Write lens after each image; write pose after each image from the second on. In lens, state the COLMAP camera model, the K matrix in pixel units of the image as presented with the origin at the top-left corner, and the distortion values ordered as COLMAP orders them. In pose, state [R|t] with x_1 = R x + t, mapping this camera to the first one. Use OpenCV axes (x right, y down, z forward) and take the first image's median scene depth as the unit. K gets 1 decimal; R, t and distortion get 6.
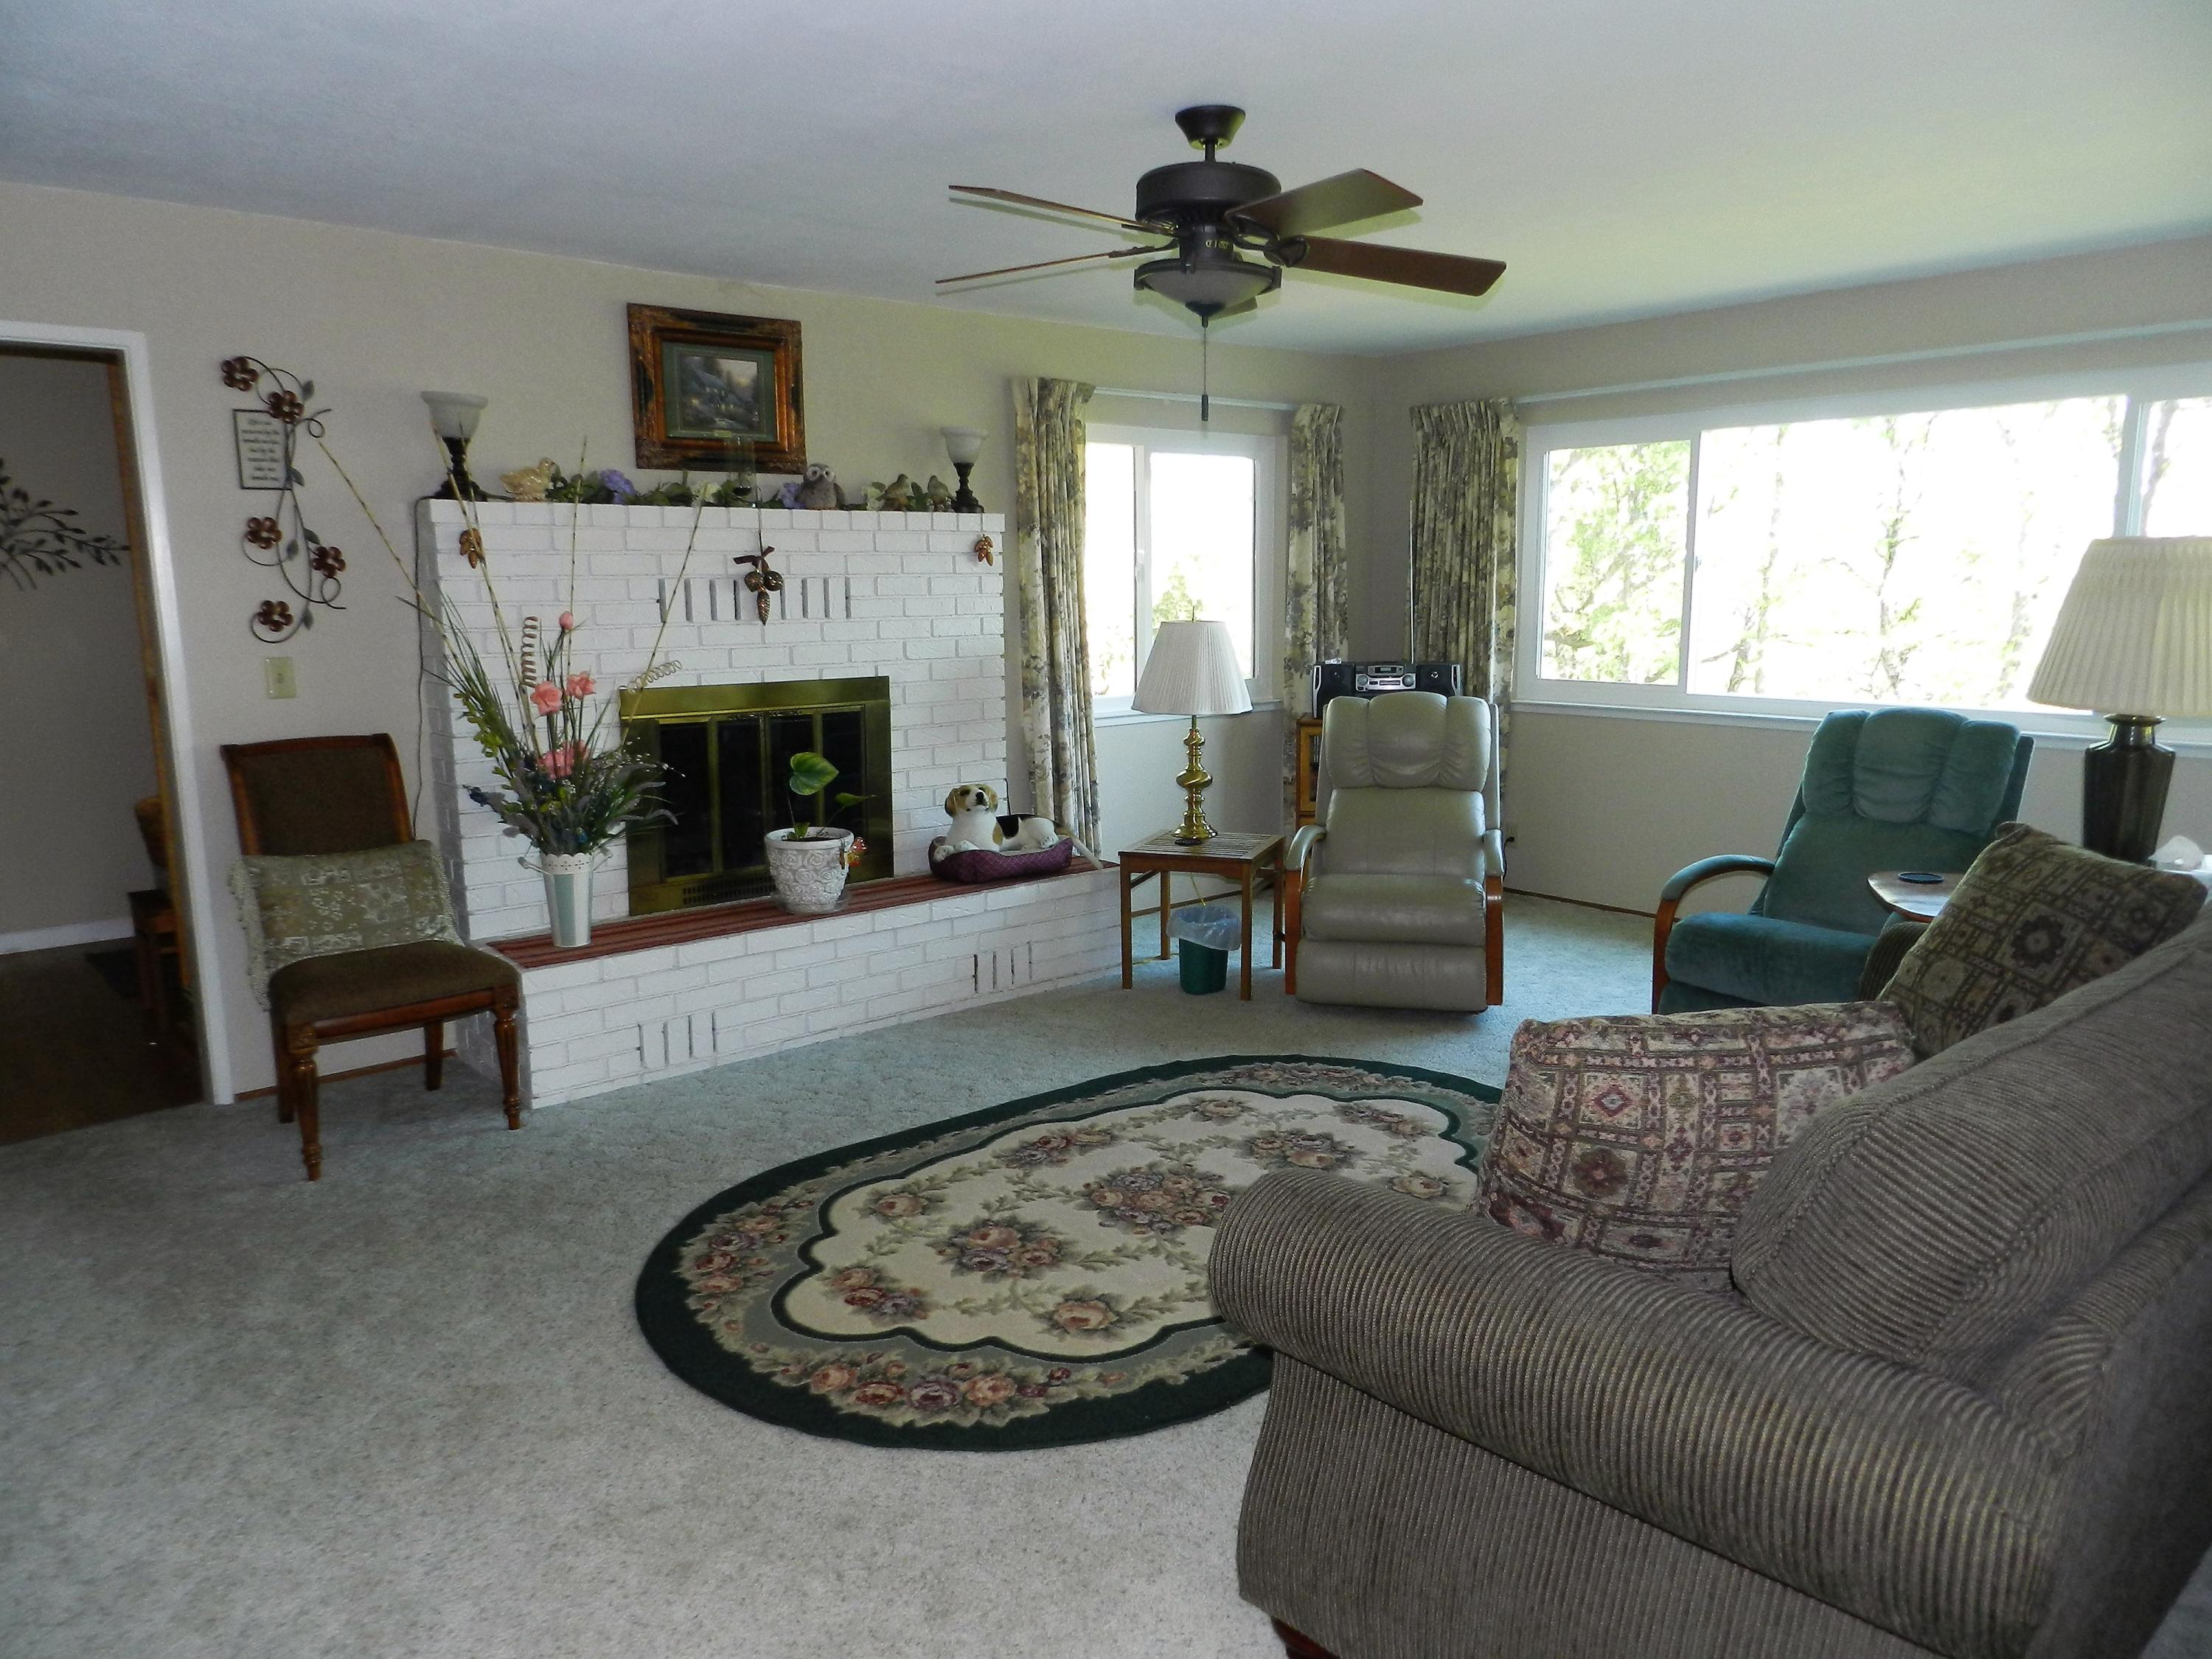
lens RADIAL K [[1504.1, 0, 1099.6], [0, 1504.1, 825.2], [0, 0, 1]] dist [0.026156, -0.008629]
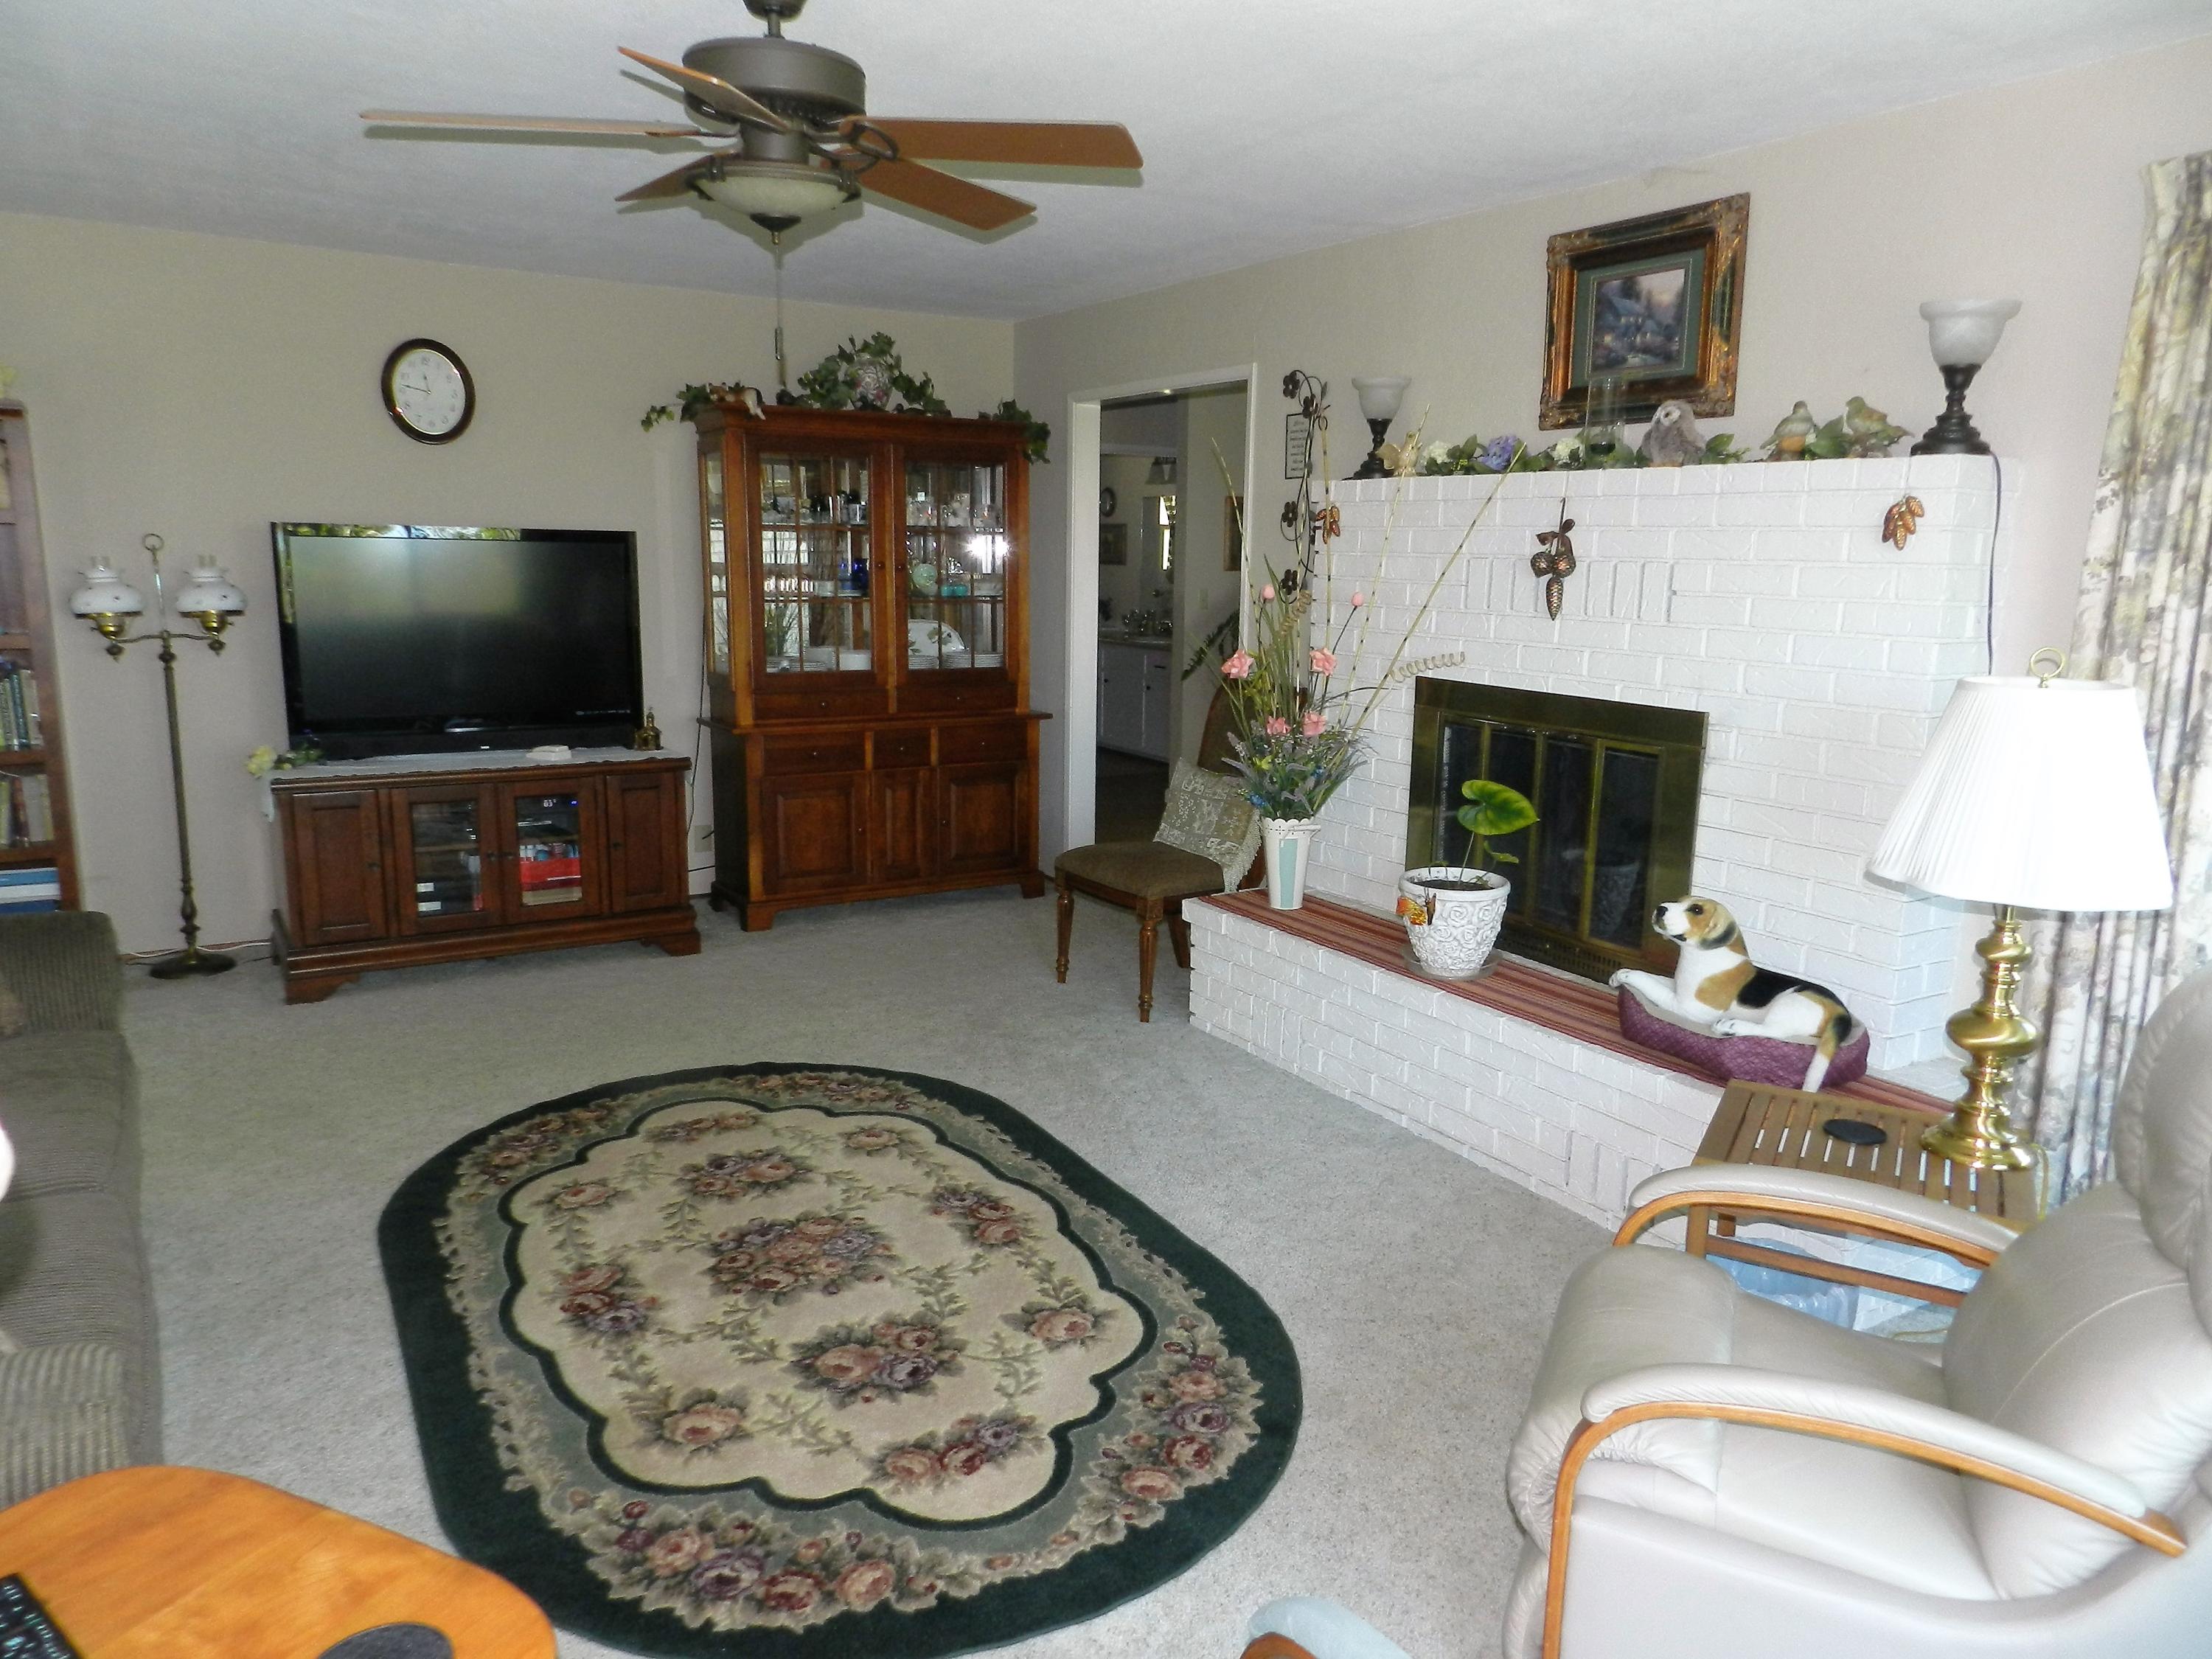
lens RADIAL K [[1504.1, 0, 1099.6], [0, 1504.1, 825.2], [0, 0, 1]] dist [0.026156, -0.008629]
pose [[-0.148275, 0.183385, -0.971794, 0.739992], [-0.186704, 0.959795, 0.209608, -0.187326], [0.971162, 0.212518, -0.108074, 1.091178]]
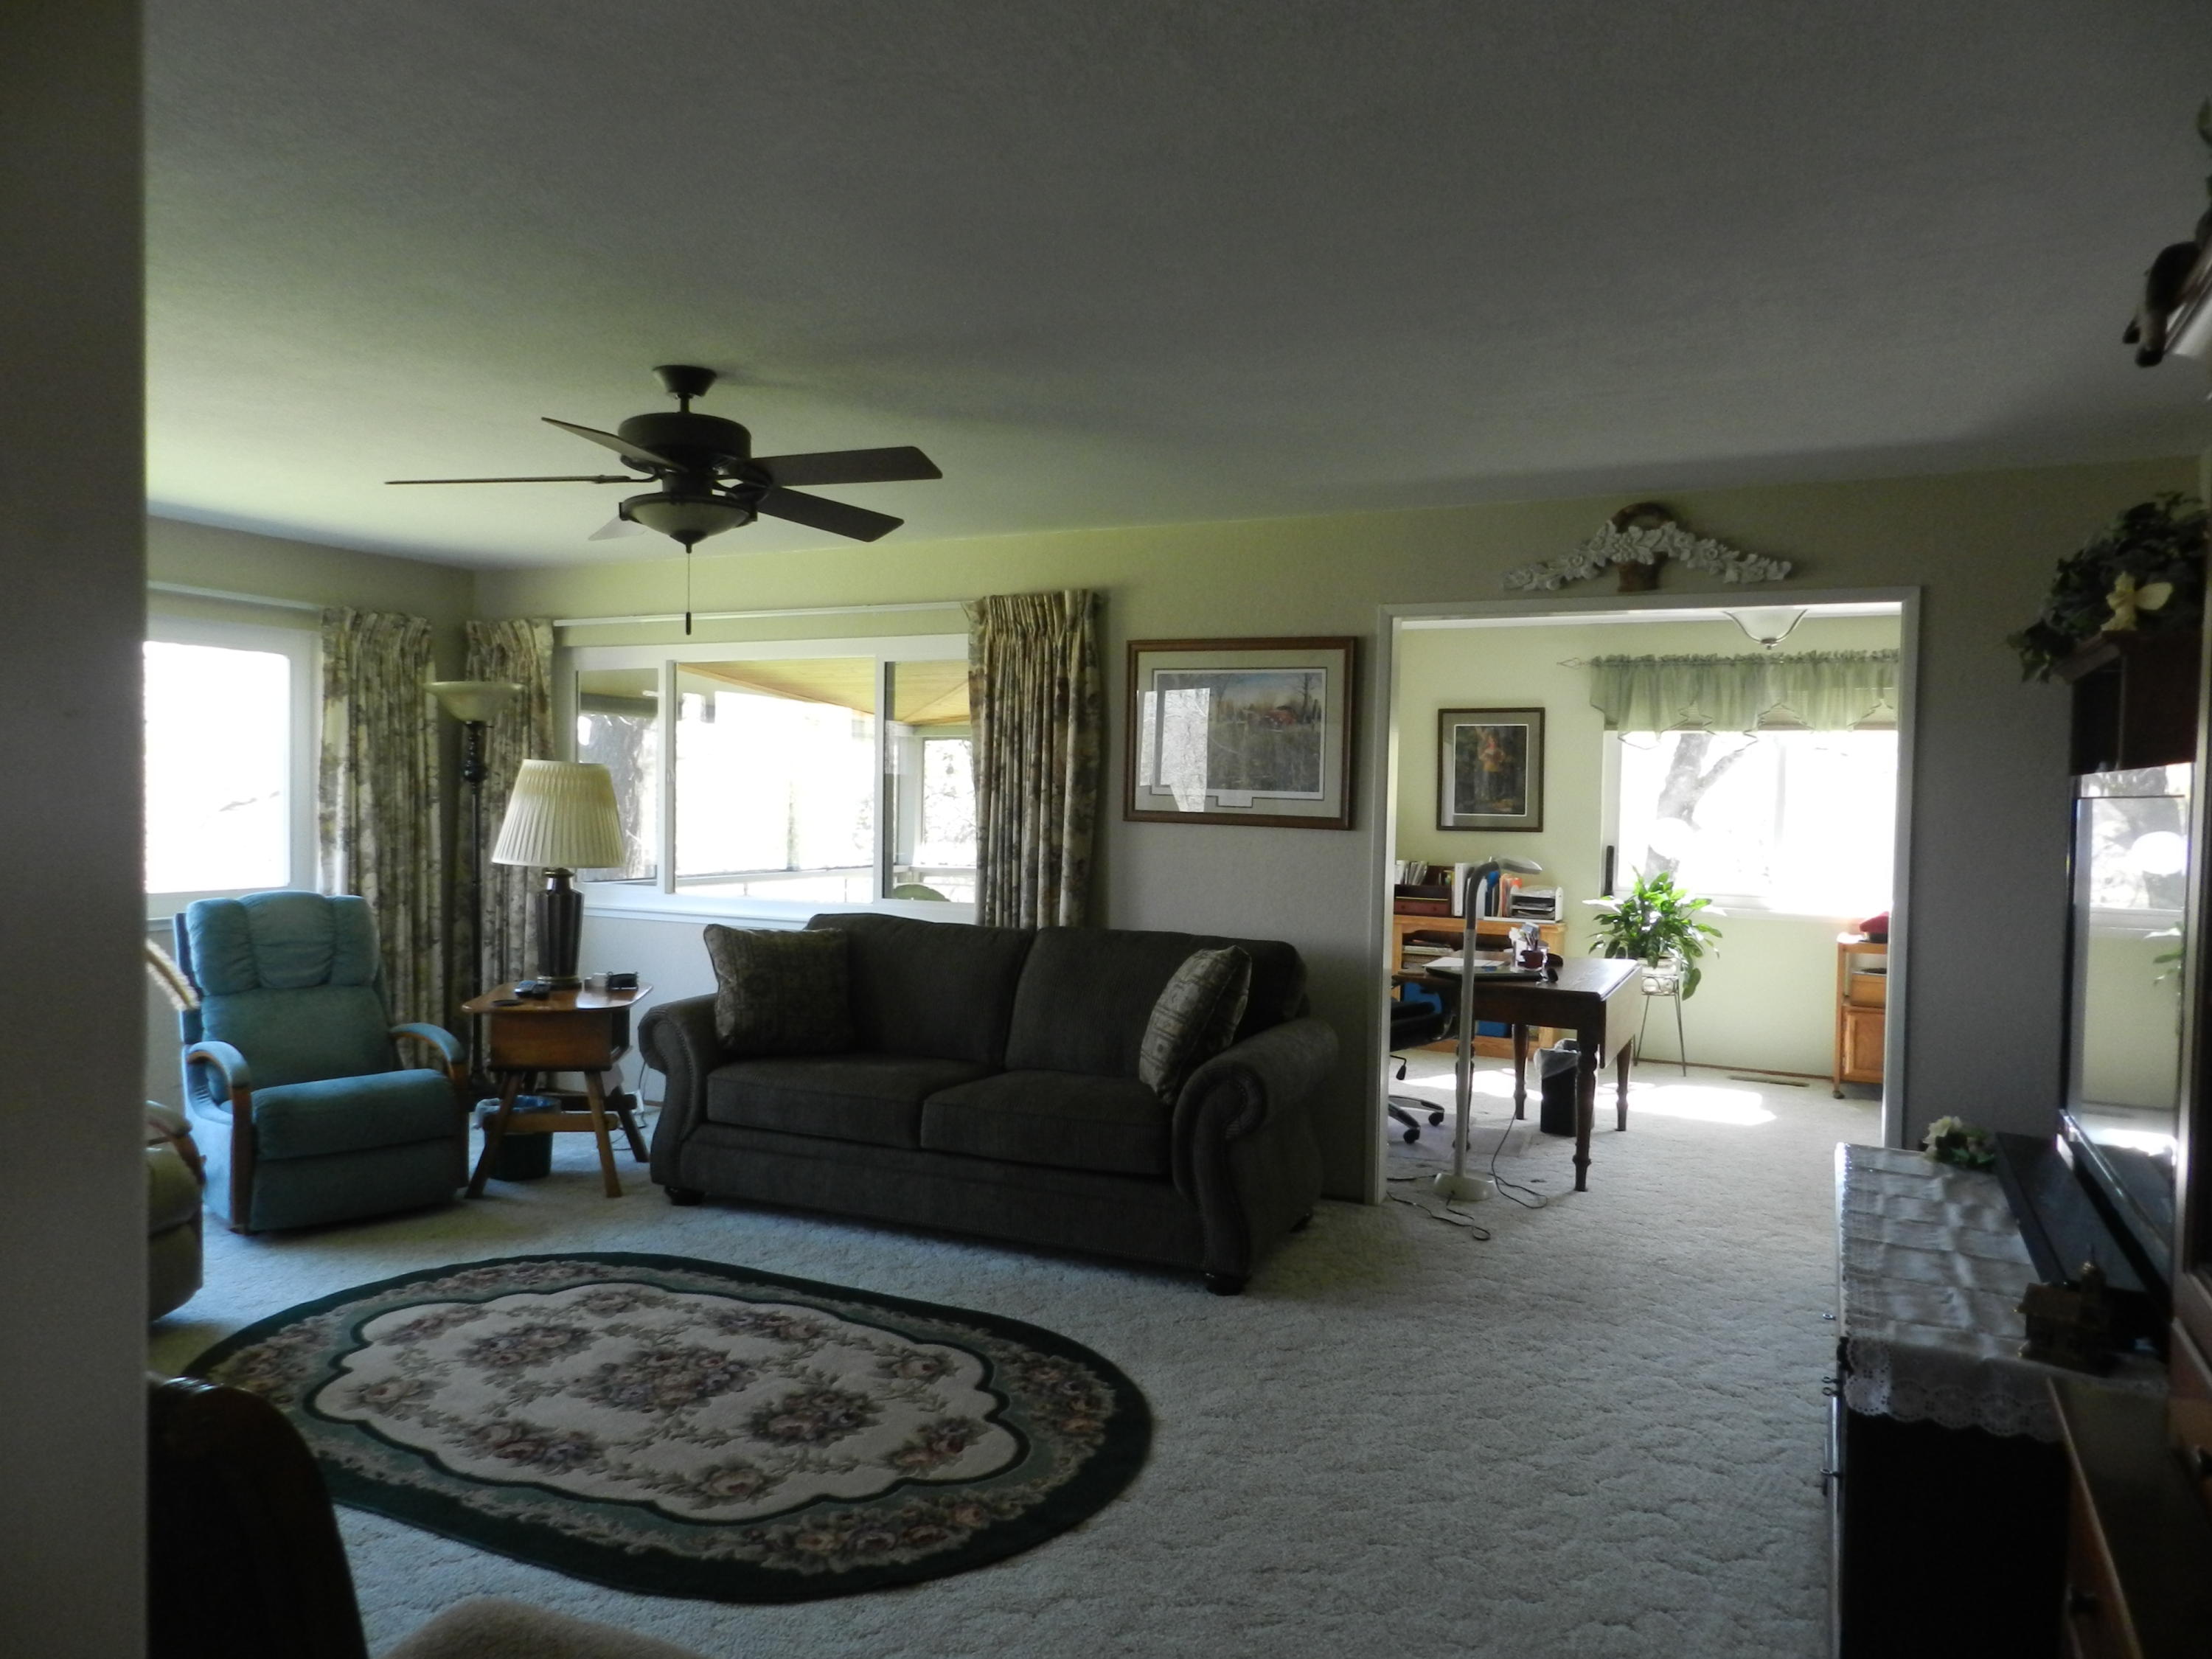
lens RADIAL K [[1534.8, 0, 1119.5], [0, 1534.8, 831.3], [0, 0, 1]] dist [0.025323, -0.003914]
pose [[-0.433538, -0.024735, 0.900796, -0.909735], [0.141615, 0.985332, 0.095213, -0.151751], [-0.889938, 0.168845, -0.423676, 0.996126]]
